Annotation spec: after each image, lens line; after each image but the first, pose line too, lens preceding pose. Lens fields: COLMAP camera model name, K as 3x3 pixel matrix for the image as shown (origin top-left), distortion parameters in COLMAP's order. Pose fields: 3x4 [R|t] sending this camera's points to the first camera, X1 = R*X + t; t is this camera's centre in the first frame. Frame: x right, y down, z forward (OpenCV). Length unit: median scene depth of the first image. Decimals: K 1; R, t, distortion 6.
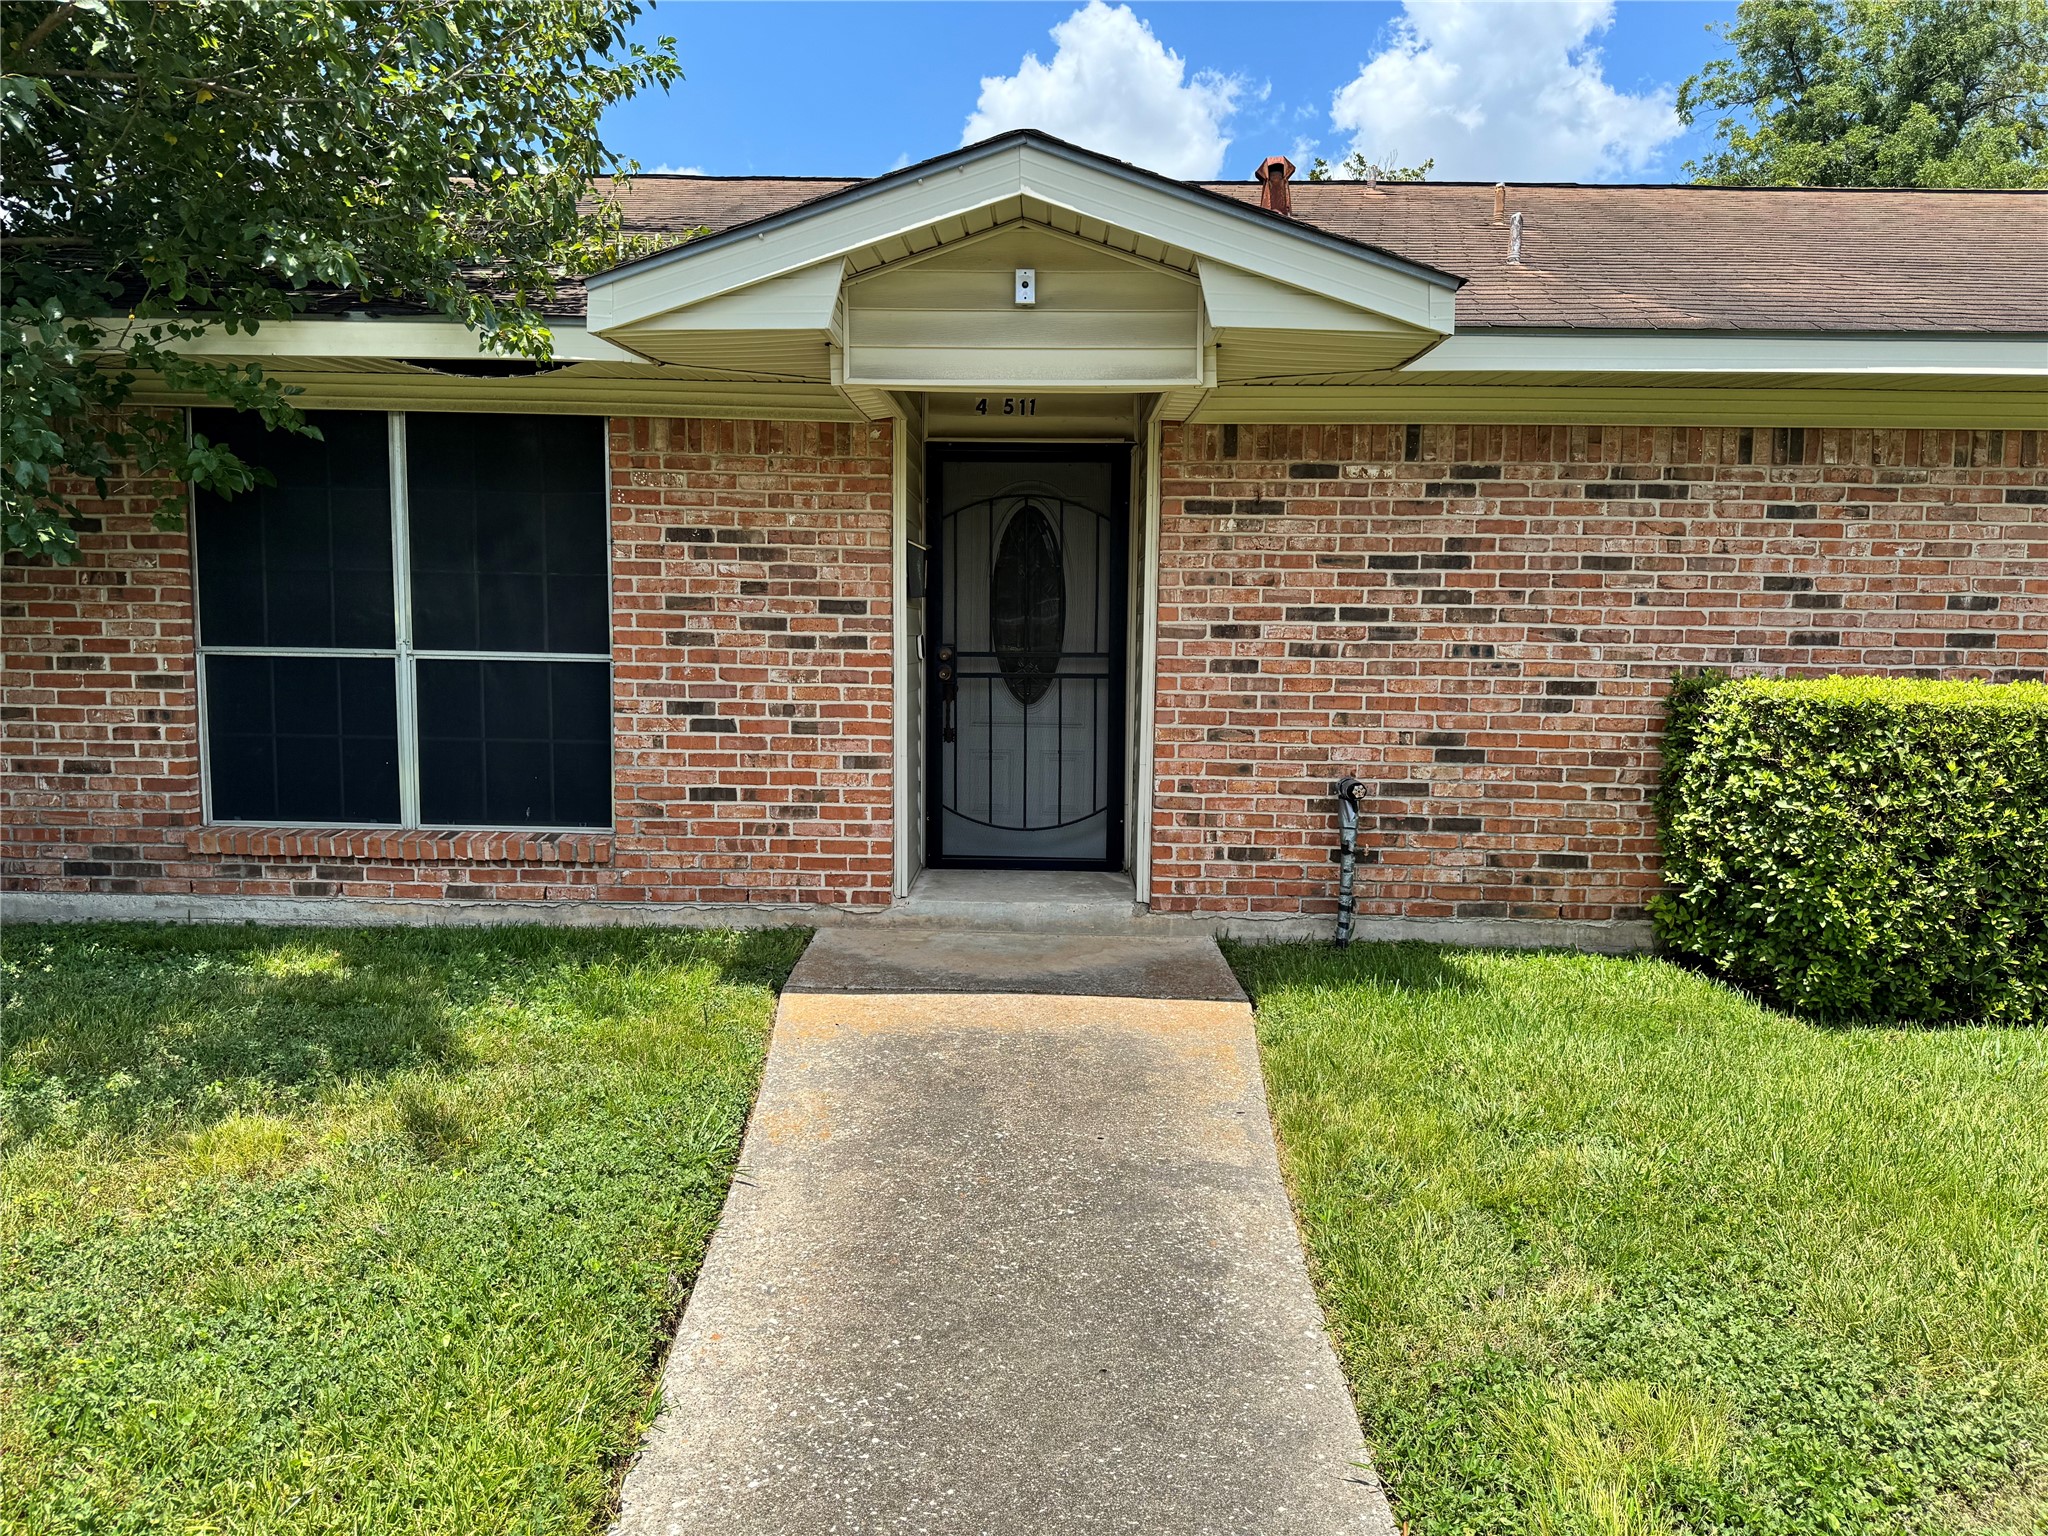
lens RADIAL K [[1462.8, 0, 1023.9], [0, 1462.8, 769.2], [0, 0, 1]] dist [0.027561, -0.029421]
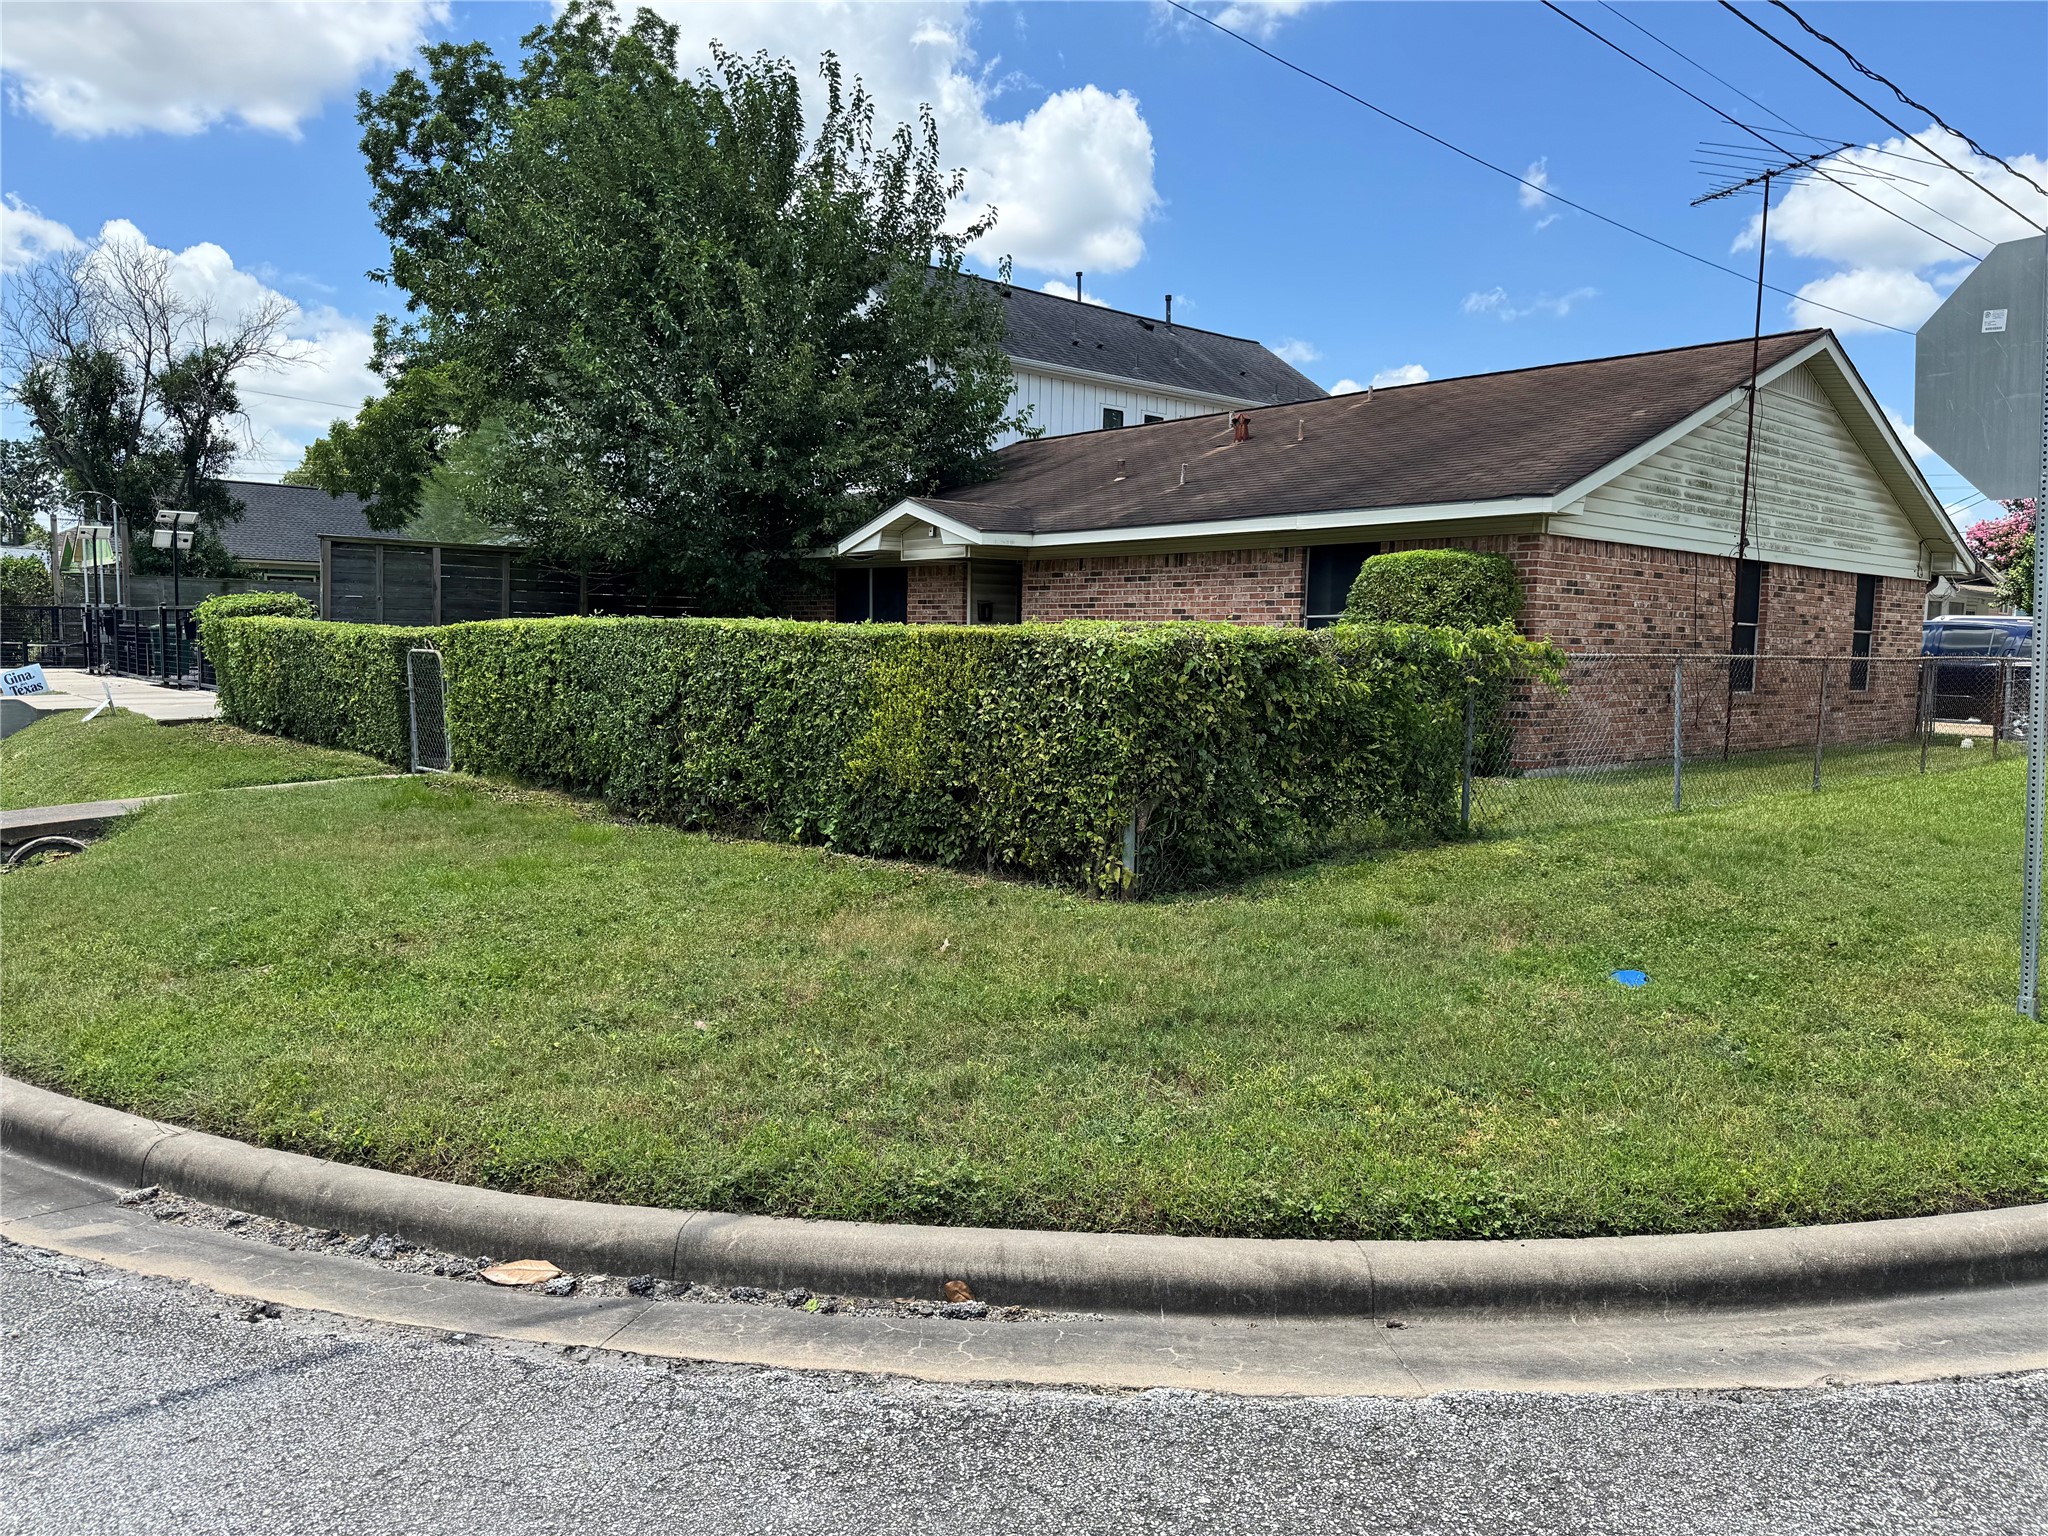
lens RADIAL K [[1462.8, 0, 1023.7], [0, 1462.8, 768.3], [0, 0, 1]] dist [0.027561, -0.029421]
pose [[0.686803, 0.055852, -0.724694, 2.246233], [-0.058483, 0.998057, 0.021494, 0.113540], [0.724487, 0.027621, 0.688735, -0.996748]]
